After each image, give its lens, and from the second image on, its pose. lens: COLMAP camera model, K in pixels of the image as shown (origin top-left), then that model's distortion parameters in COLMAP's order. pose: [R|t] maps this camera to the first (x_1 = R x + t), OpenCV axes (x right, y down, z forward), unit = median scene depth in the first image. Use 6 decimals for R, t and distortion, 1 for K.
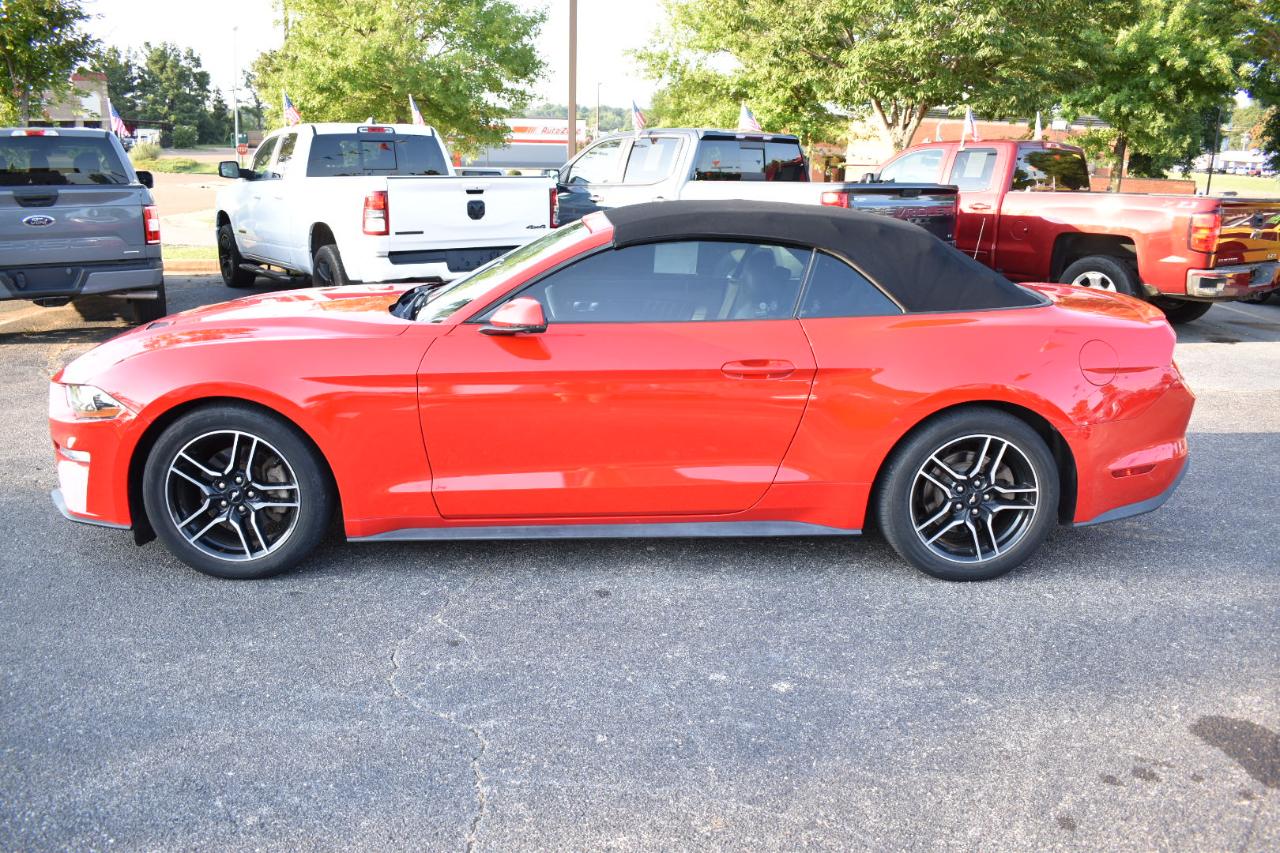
lens RADIAL K [[997.7, 0, 640.1], [0, 997.7, 425.0], [0, 0, 1]] dist [-0.095602, 0.017046]
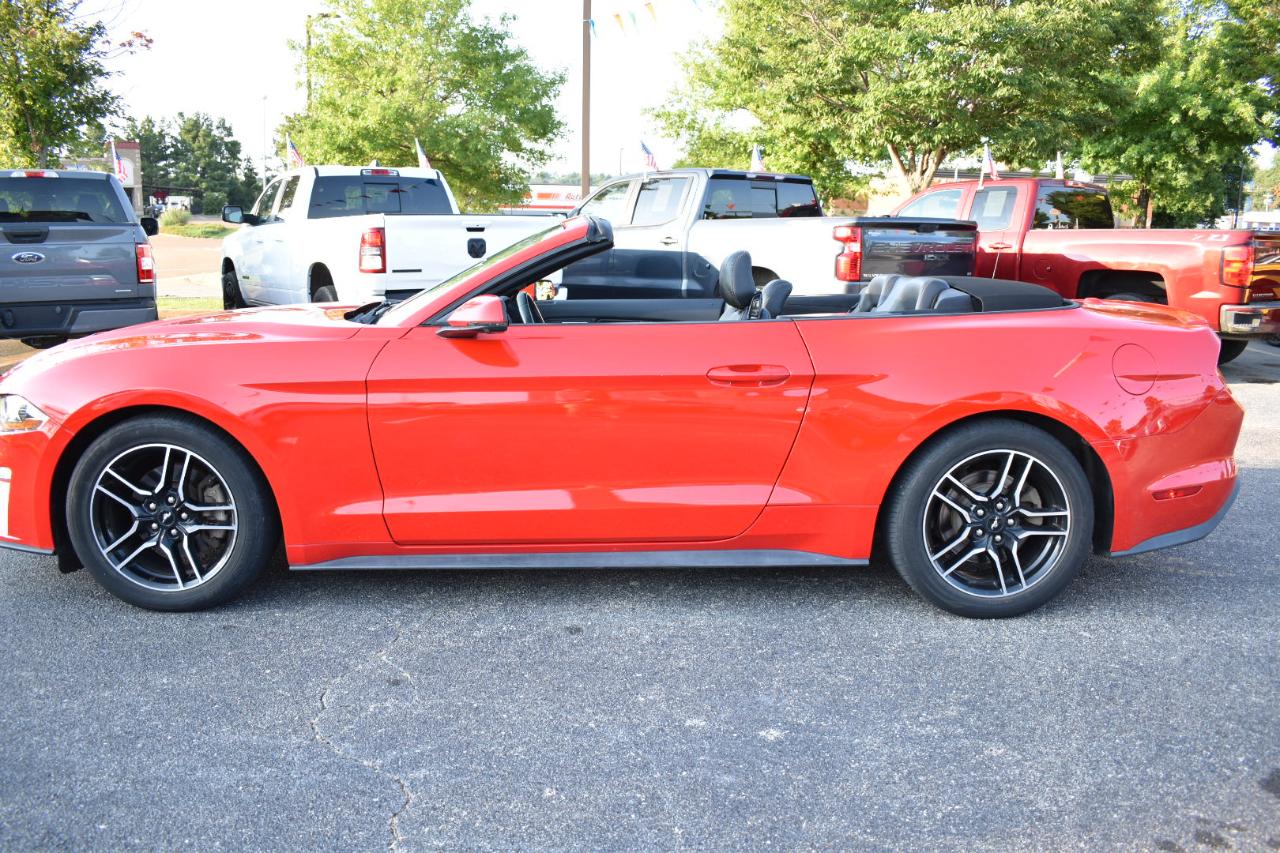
lens RADIAL K [[997.7, 0, 640.1], [0, 997.7, 426.2], [0, 0, 1]] dist [-0.095602, 0.017046]
pose [[0.999703, -0.001474, -0.024339, 0.041638], [-0.000078, 0.997975, -0.063613, 0.043788], [0.024384, 0.063596, 0.997678, 0.109035]]
